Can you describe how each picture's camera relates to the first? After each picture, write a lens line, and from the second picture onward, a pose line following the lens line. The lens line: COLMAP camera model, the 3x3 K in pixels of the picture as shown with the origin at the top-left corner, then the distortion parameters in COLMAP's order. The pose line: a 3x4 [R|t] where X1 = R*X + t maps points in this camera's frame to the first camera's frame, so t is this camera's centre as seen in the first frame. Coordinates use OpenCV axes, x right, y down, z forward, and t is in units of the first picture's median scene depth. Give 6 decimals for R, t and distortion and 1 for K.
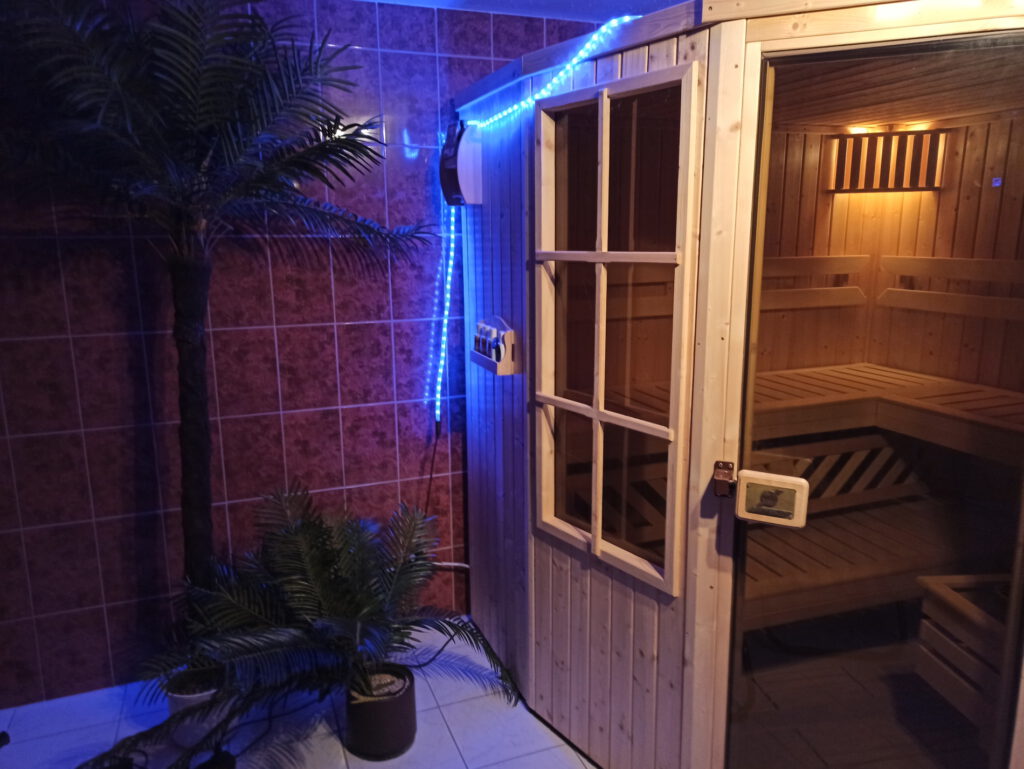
lens RADIAL K [[758.9, 0, 512.0], [0, 758.9, 384.5], [0, 0, 1]] dist [0.056810, -0.049733]
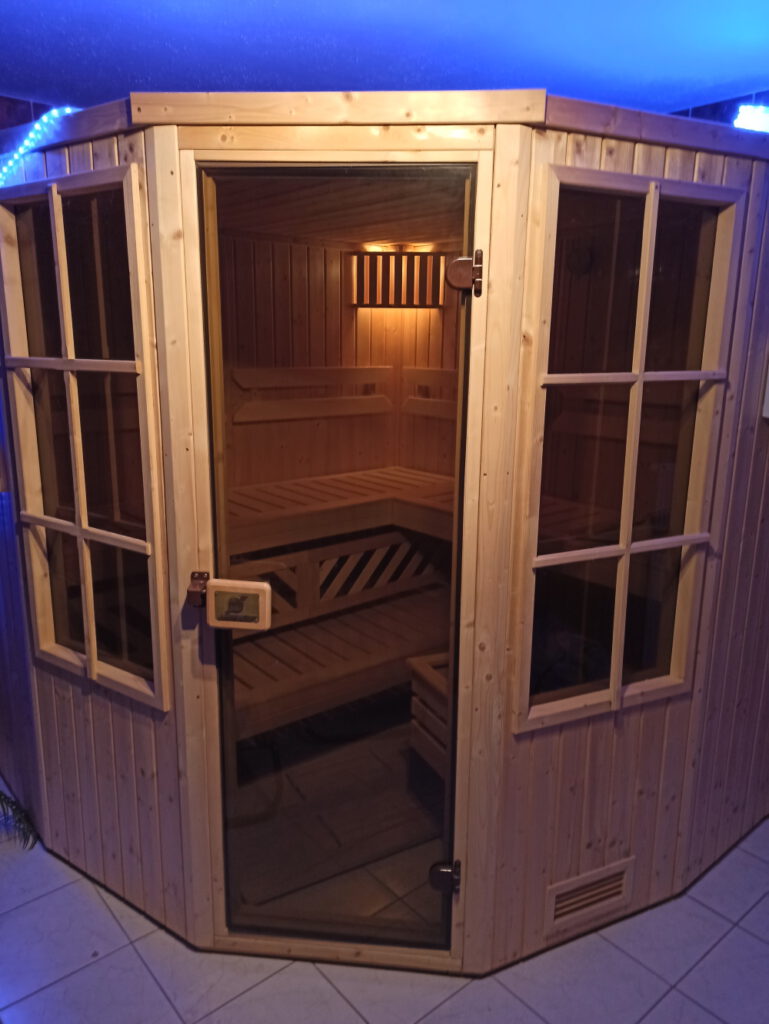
lens RADIAL K [[758.9, 0, 384.5], [0, 758.9, 512.0], [0, 0, 1]] dist [0.056810, -0.049733]
pose [[0.944682, -0.054664, 0.323401, 0.155639], [0.046347, 0.998368, 0.033371, 0.000122], [-0.324698, -0.016536, 0.945673, -0.021463]]
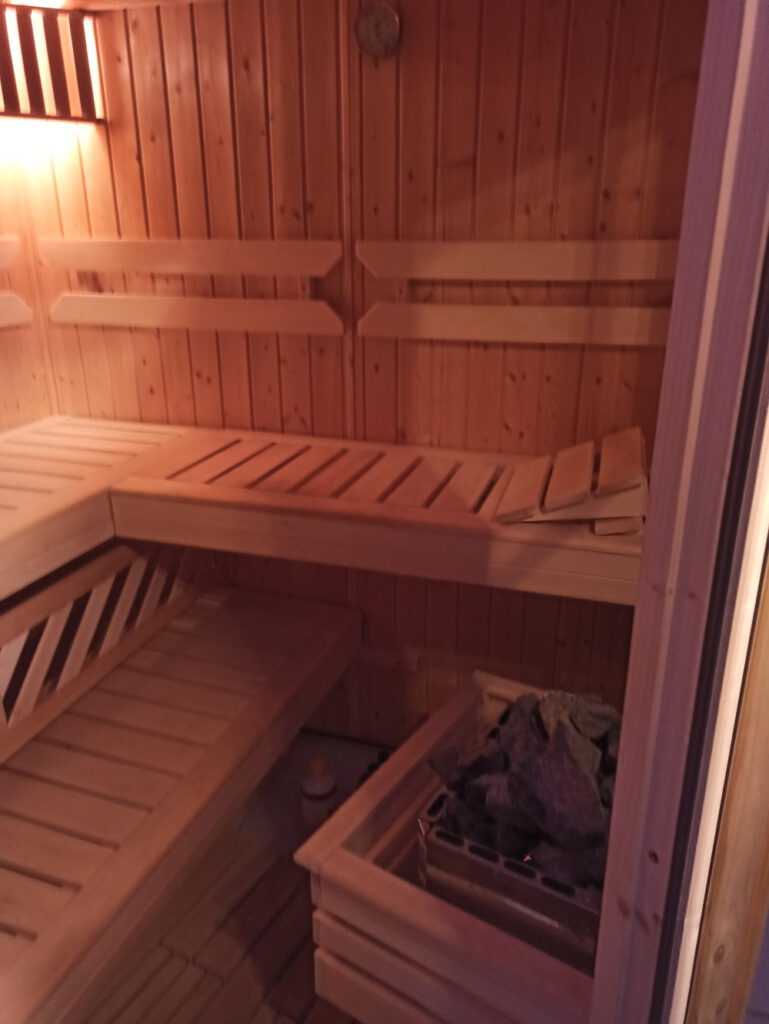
lens RADIAL K [[758.9, 0, 384.5], [0, 758.9, 512.0], [0, 0, 1]] dist [0.056810, -0.049733]
pose [[0.635042, -0.267136, 0.724817, 0.252310], [0.154022, 0.963249, 0.220067, -0.082354], [-0.756967, -0.028114, 0.652848, 0.626881]]
